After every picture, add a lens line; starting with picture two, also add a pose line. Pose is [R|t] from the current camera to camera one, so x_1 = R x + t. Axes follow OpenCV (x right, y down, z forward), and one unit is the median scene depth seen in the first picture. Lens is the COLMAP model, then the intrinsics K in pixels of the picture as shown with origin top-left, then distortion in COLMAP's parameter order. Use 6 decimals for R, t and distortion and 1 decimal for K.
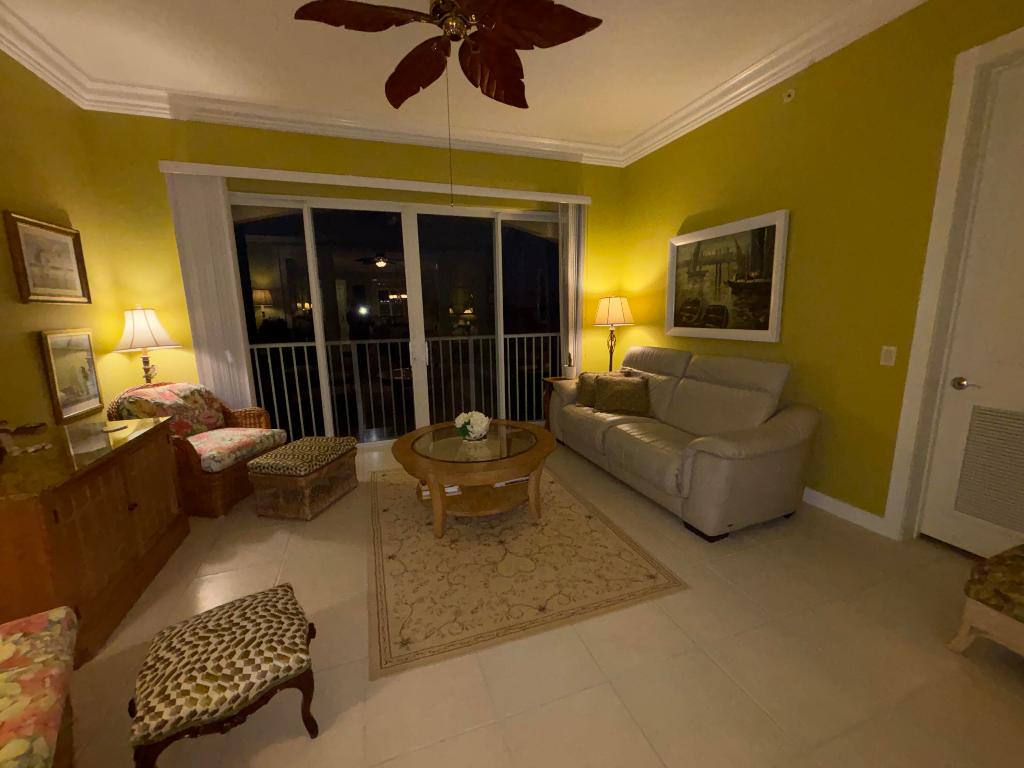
lens RADIAL K [[409.4, 0, 512.0], [0, 409.4, 384.0], [0, 0, 1]] dist [0.016761, -0.000181]
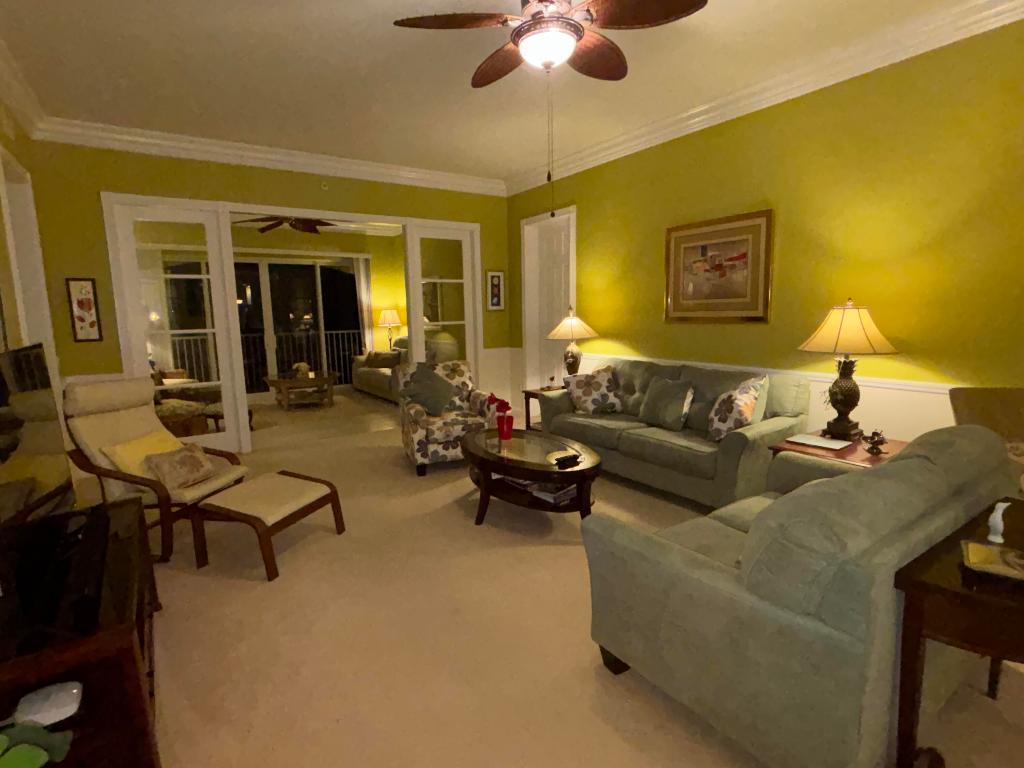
lens RADIAL K [[531.4, 0, 512.0], [0, 531.4, 384.0], [0, 0, 1]] dist [0.080123, 0.000032]
pose [[0.972738, -0.032580, 0.229605, 0.227414], [0.043895, 0.998051, -0.044346, 0.243721], [-0.227713, 0.053215, 0.972273, -1.395063]]
